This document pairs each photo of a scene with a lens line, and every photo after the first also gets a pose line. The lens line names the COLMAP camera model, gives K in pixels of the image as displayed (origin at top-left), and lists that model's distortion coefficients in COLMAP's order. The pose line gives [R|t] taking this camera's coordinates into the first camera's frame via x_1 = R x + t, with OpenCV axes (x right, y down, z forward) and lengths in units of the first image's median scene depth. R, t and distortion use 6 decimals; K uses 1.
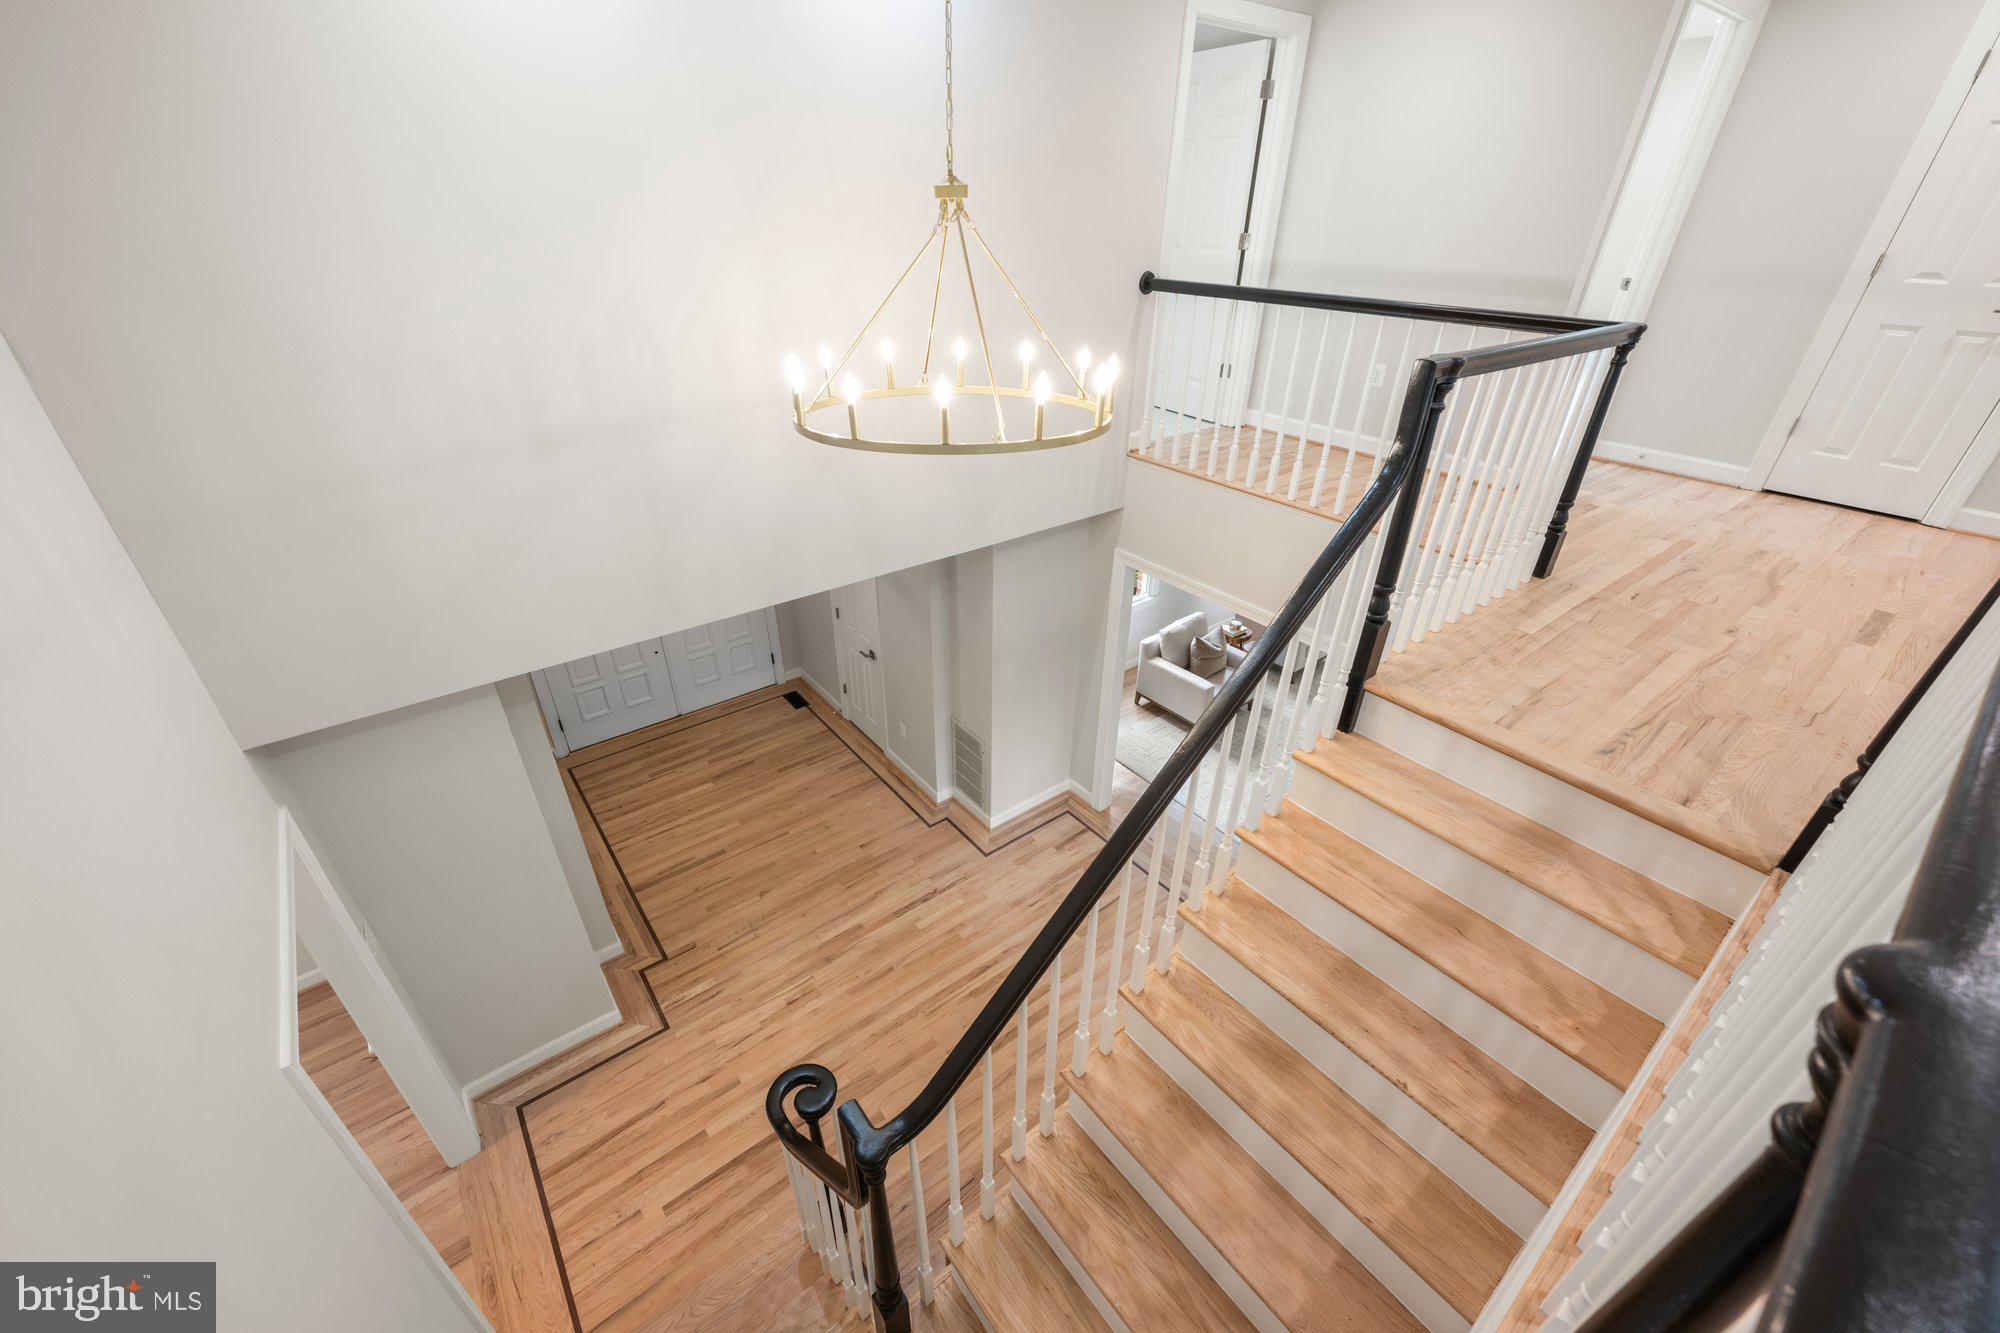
lens RADIAL K [[796.6, 0, 1000.9], [0, 796.6, 661.0], [0, 0, 1]] dist [0.000875, 0.000452]
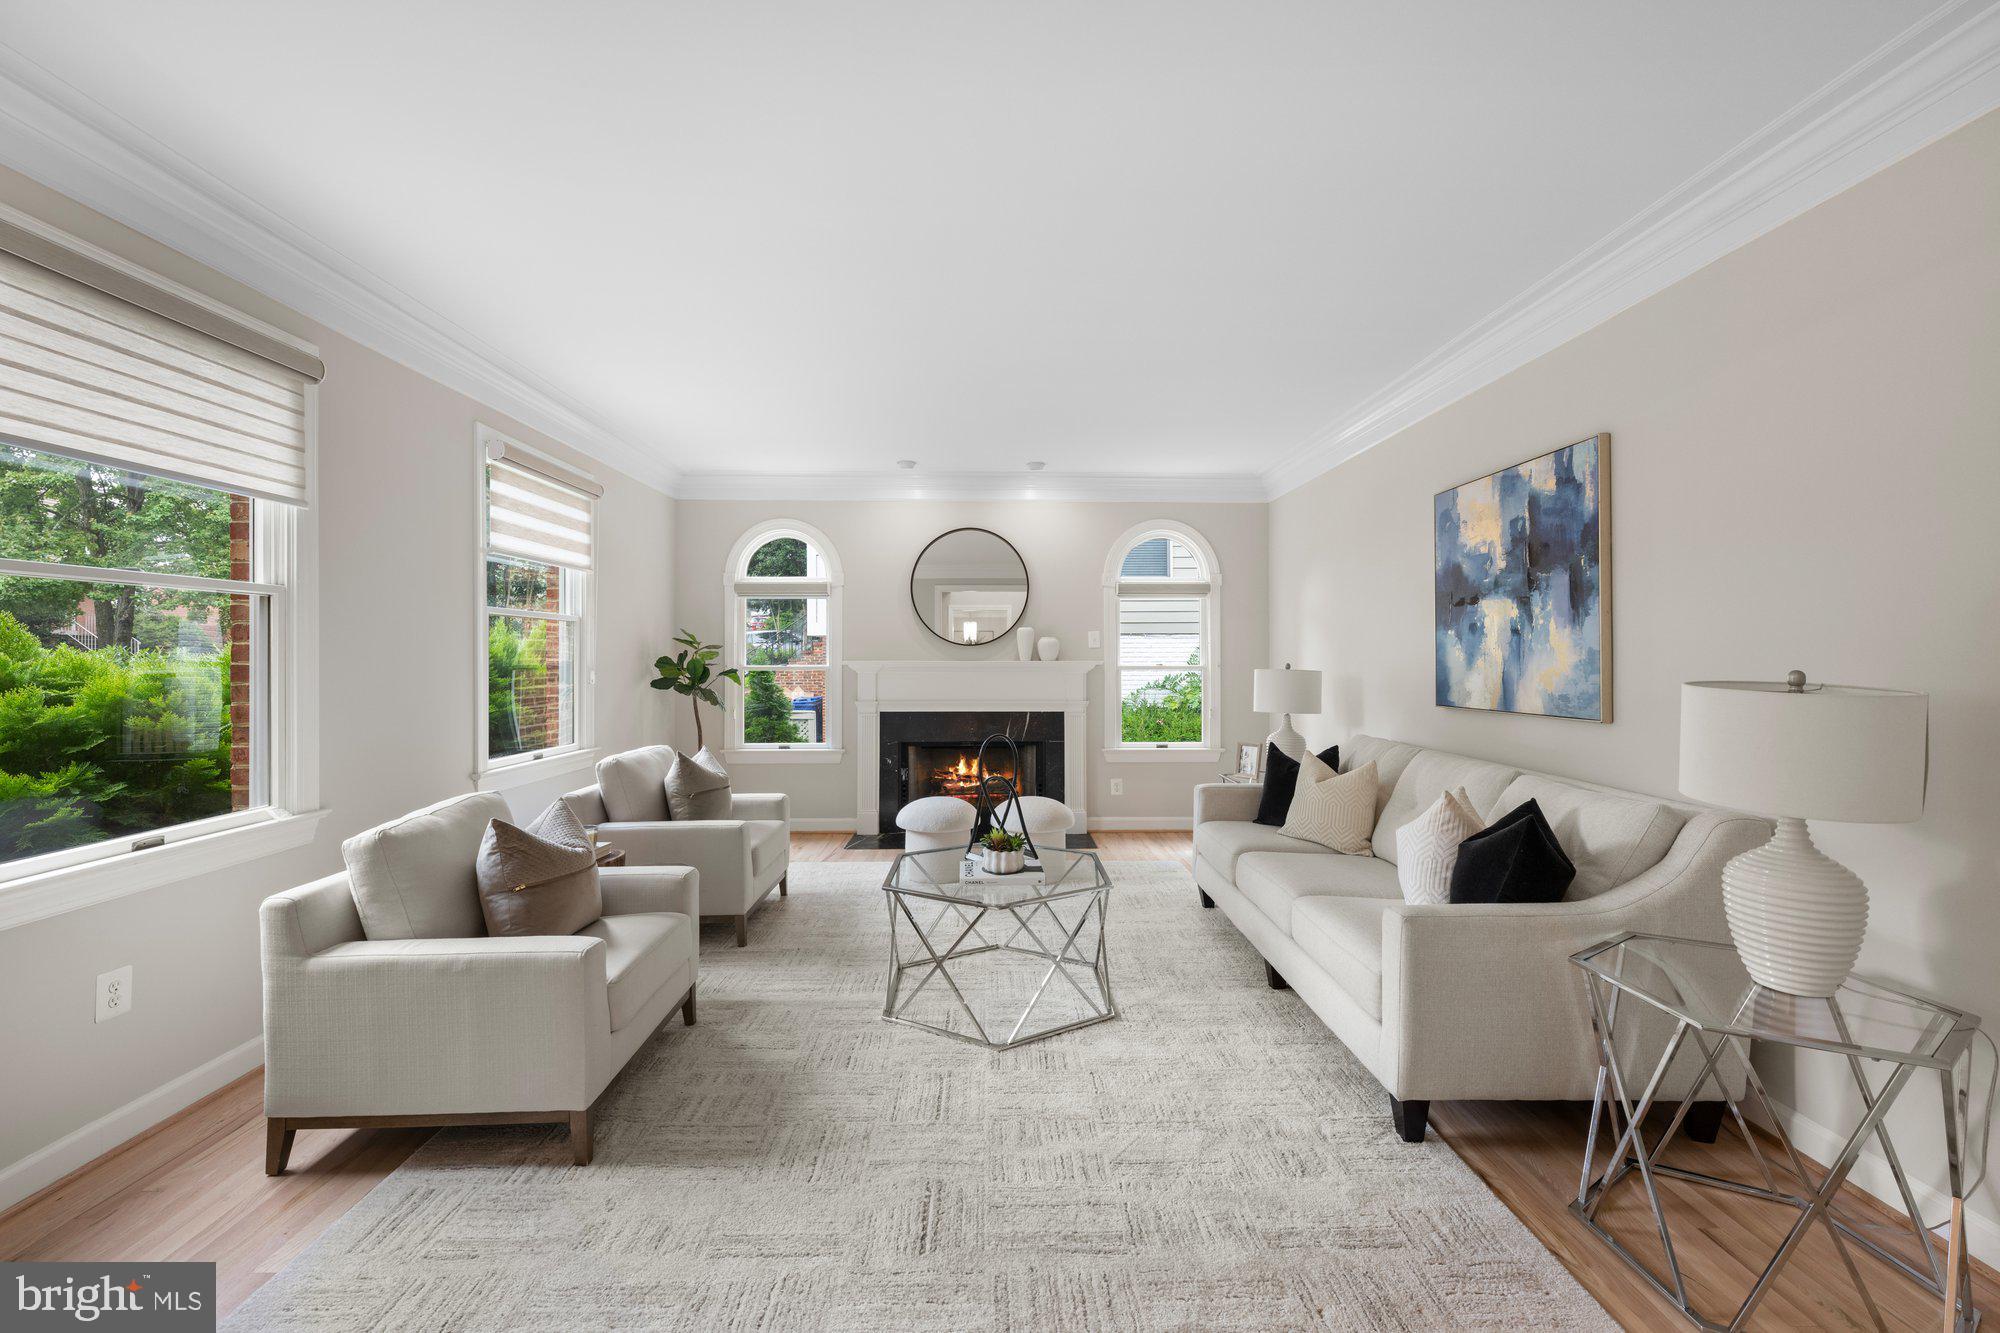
lens RADIAL K [[796.6, 0, 1000.9], [0, 796.6, 661.0], [0, 0, 1]] dist [0.000875, 0.000452]
pose [[0.603684, -0.019299, 0.796990, 0.147121], [0.405982, 0.867811, -0.286500, 0.107640], [-0.686108, 0.496519, 0.531719, 0.836081]]
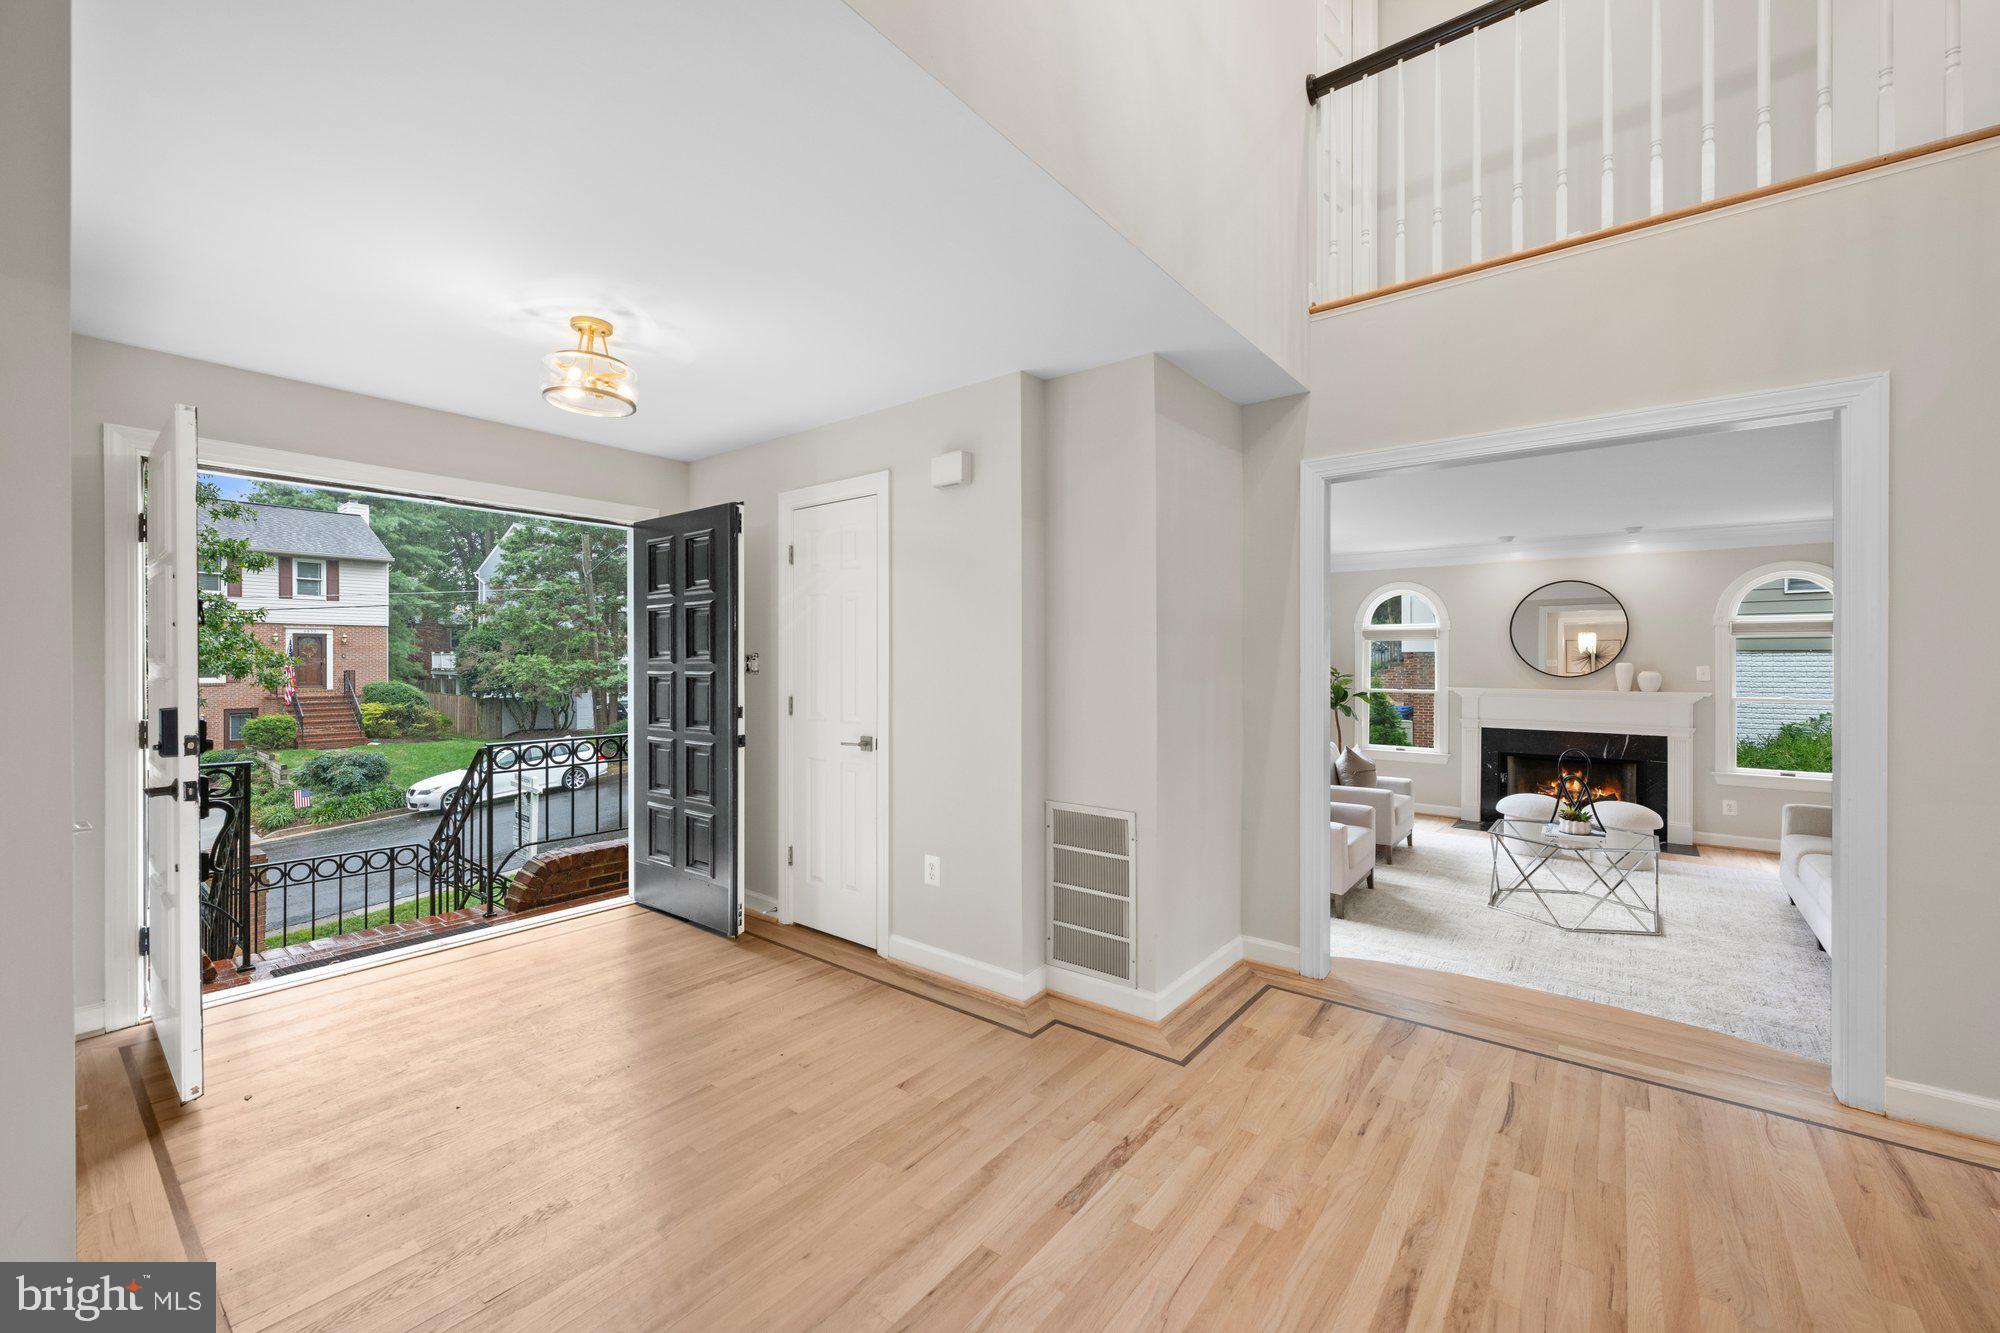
lens RADIAL K [[796.6, 0, 1000.9], [0, 796.6, 661.0], [0, 0, 1]] dist [0.000875, 0.000452]
pose [[0.971537, -0.014622, 0.236434, -0.215340], [0.129263, 0.869122, -0.477408, 0.239734], [-0.198510, 0.494382, 0.846274, 0.506369]]
